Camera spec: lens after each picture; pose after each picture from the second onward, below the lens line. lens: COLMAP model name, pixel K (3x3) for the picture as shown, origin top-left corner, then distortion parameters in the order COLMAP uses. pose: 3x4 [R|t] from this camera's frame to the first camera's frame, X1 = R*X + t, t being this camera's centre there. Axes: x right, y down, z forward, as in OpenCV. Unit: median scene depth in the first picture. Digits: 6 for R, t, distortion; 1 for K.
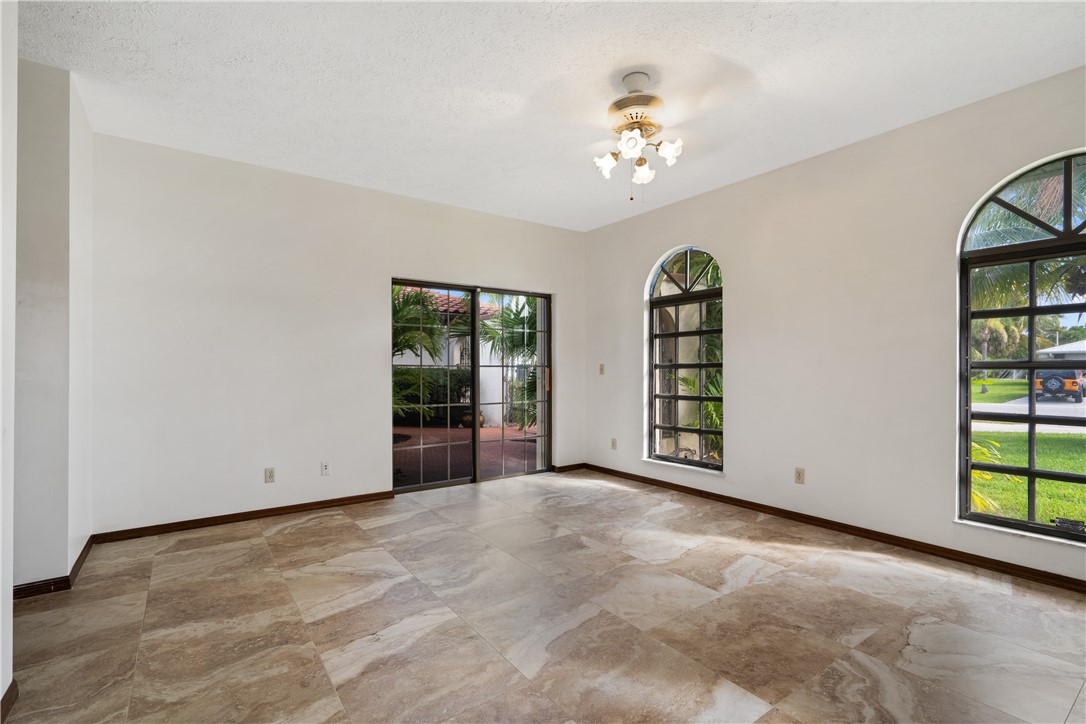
lens RADIAL K [[493.9, 0, 542.0], [0, 493.9, 370.7], [0, 0, 1]] dist [-0.003210, 0.002551]
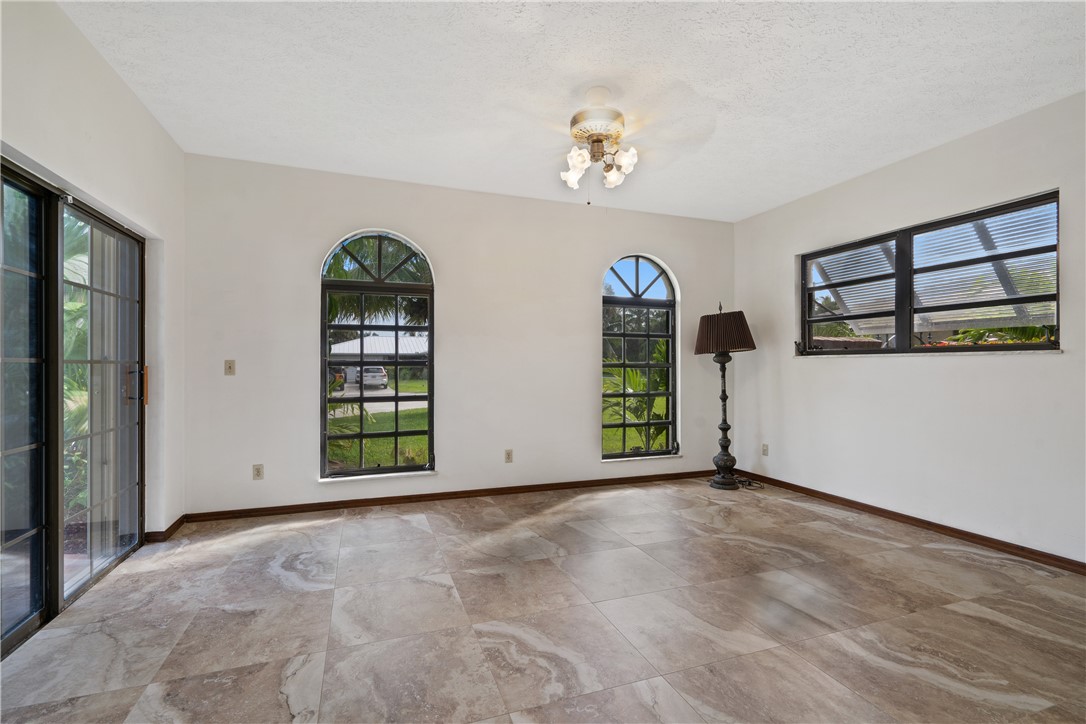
lens RADIAL K [[493.9, 0, 543.9], [0, 493.9, 361.7], [0, 0, 1]] dist [-0.003210, 0.002551]
pose [[0.262010, 0.004272, 0.965056, -0.666682], [-0.006310, 0.999976, -0.002713, -0.018914], [-0.965044, -0.005378, 0.262031, 0.628649]]
